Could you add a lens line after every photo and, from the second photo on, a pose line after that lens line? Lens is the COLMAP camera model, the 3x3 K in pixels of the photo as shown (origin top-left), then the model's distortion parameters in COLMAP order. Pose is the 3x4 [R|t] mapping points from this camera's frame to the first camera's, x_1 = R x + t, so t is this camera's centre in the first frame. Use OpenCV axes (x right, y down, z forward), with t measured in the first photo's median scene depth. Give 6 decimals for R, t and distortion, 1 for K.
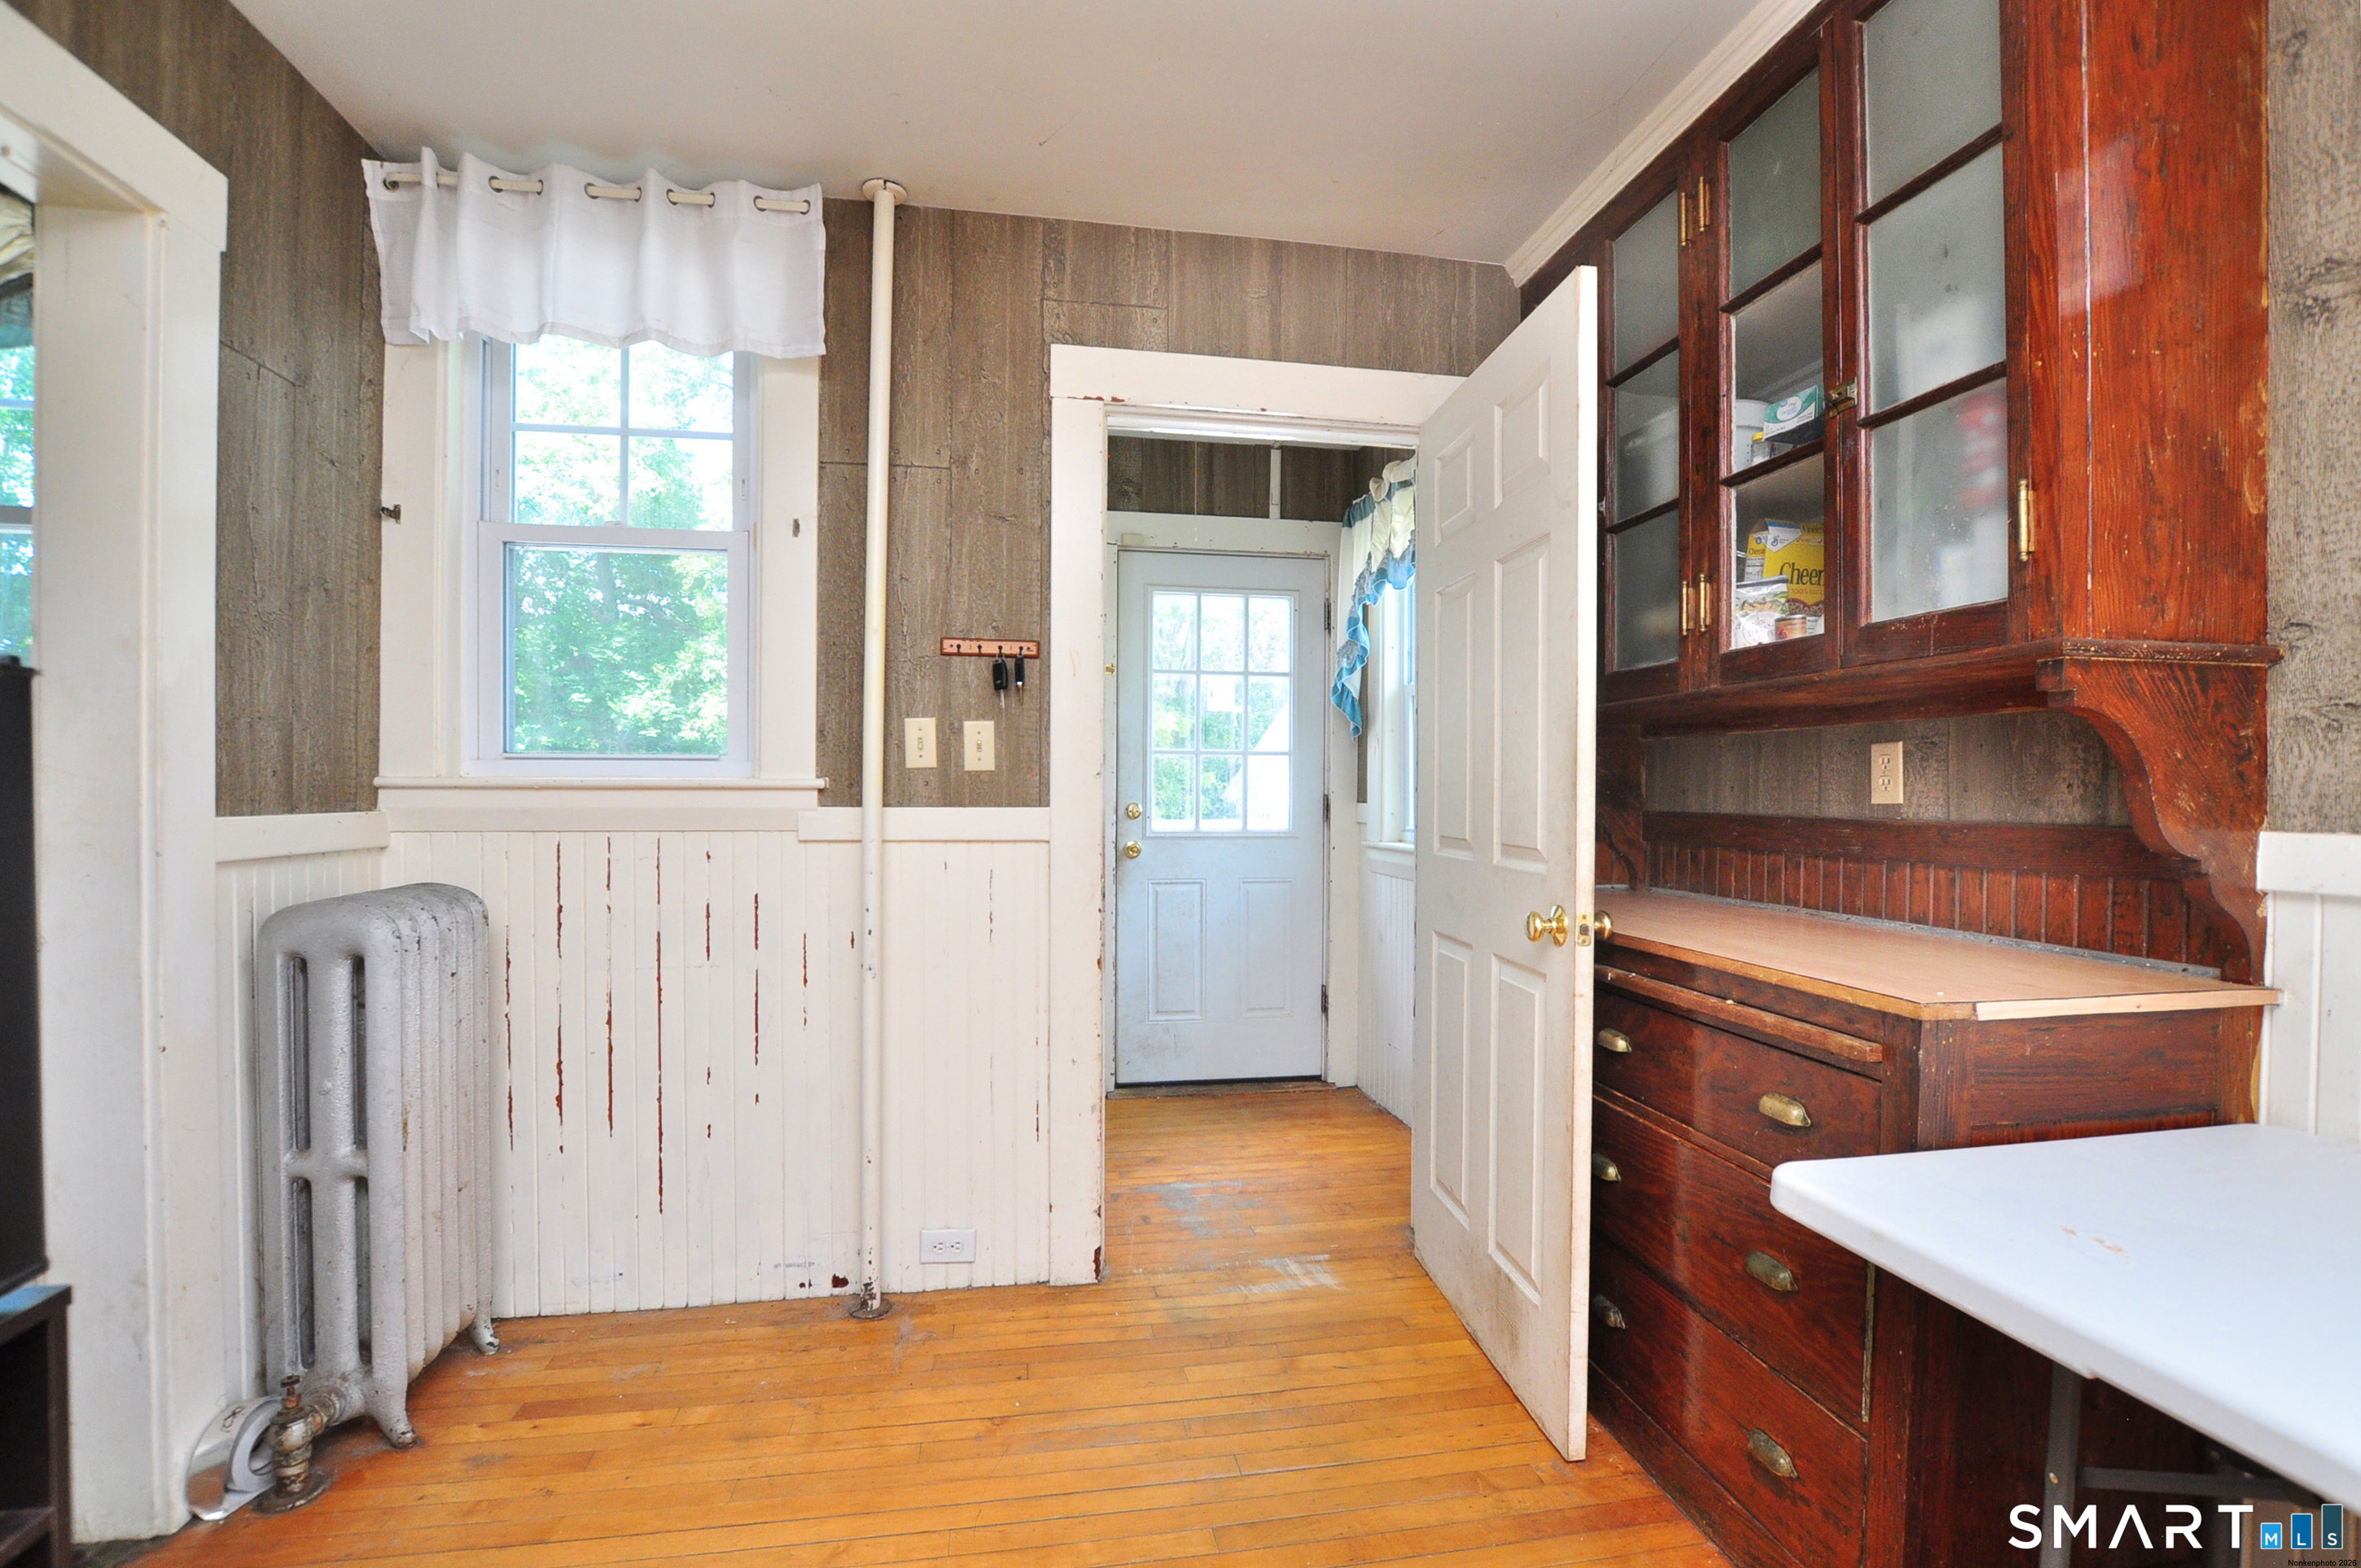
lens RADIAL K [[1057.1, 0, 1172.8], [0, 1057.1, 800.4], [0, 0, 1]] dist [-0.041727, 0.008319]
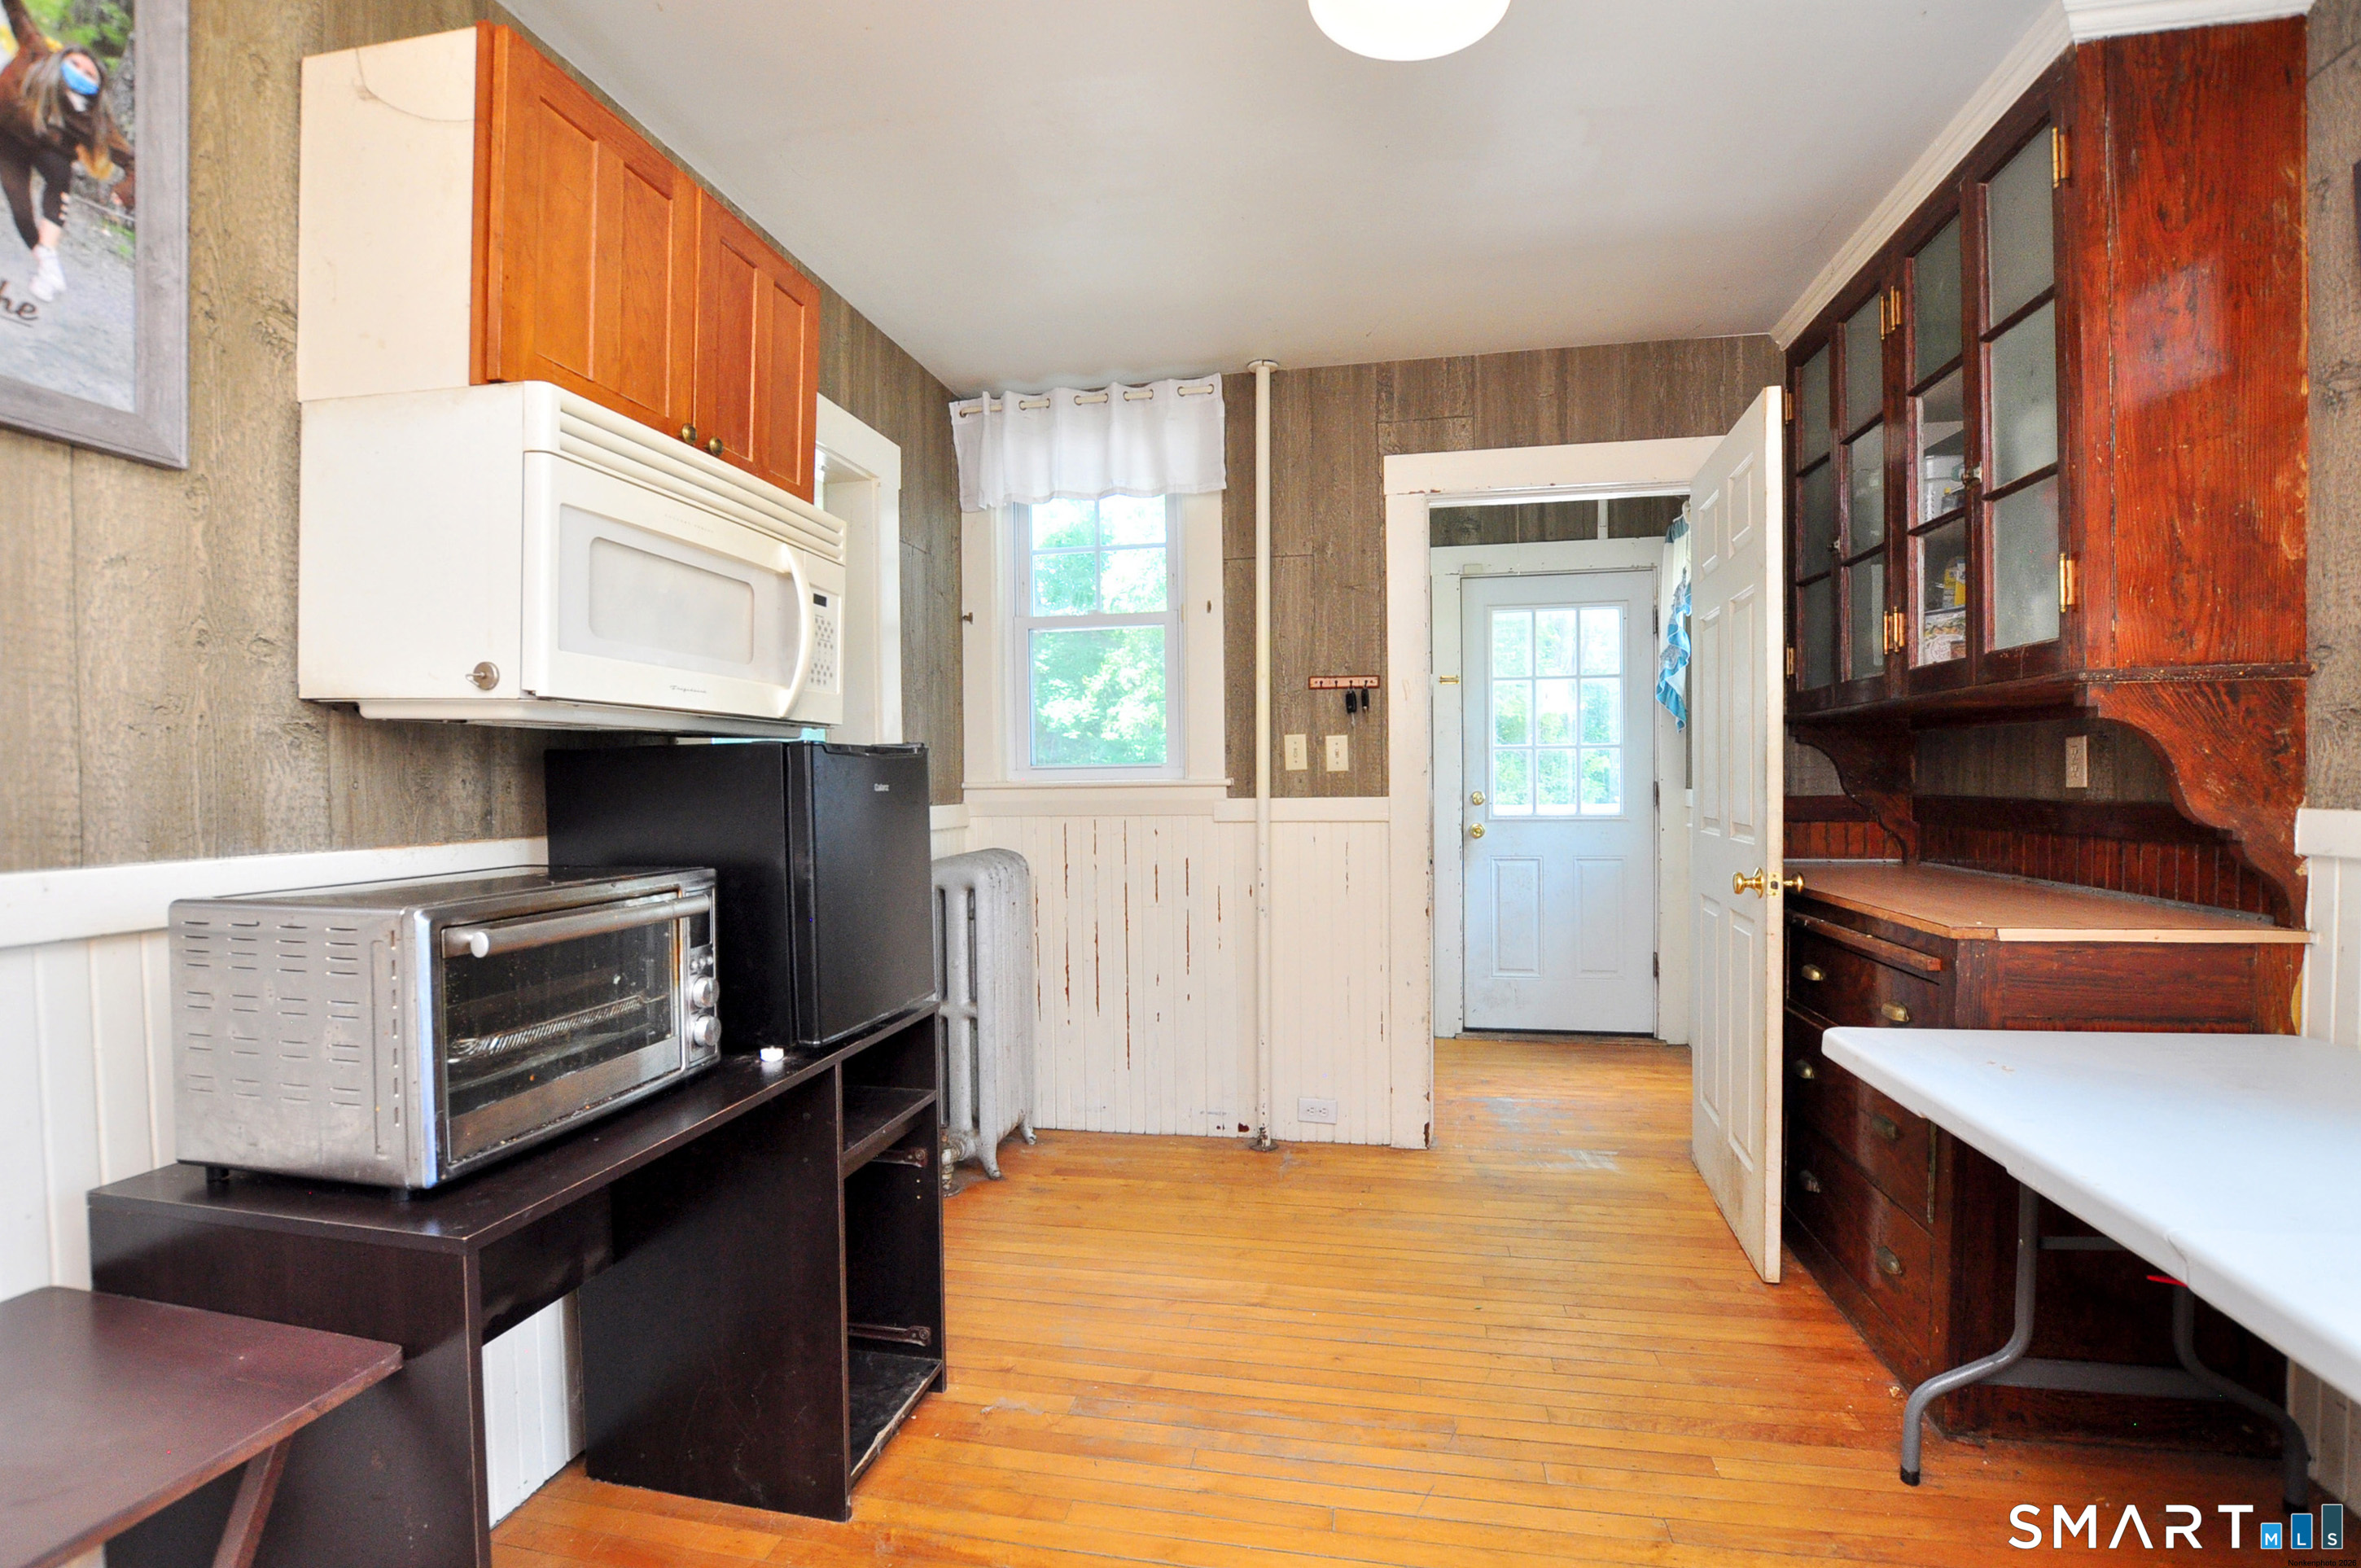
lens RADIAL K [[1042.1, 0, 1191.5], [0, 1042.1, 801.2], [0, 0, 1]] dist [-0.027976, 0.000688]
pose [[0.940148, -0.008704, -0.340654, 0.118315], [0.013089, 0.999858, 0.010577, -0.006239], [0.340514, -0.014403, 0.940129, -0.407692]]
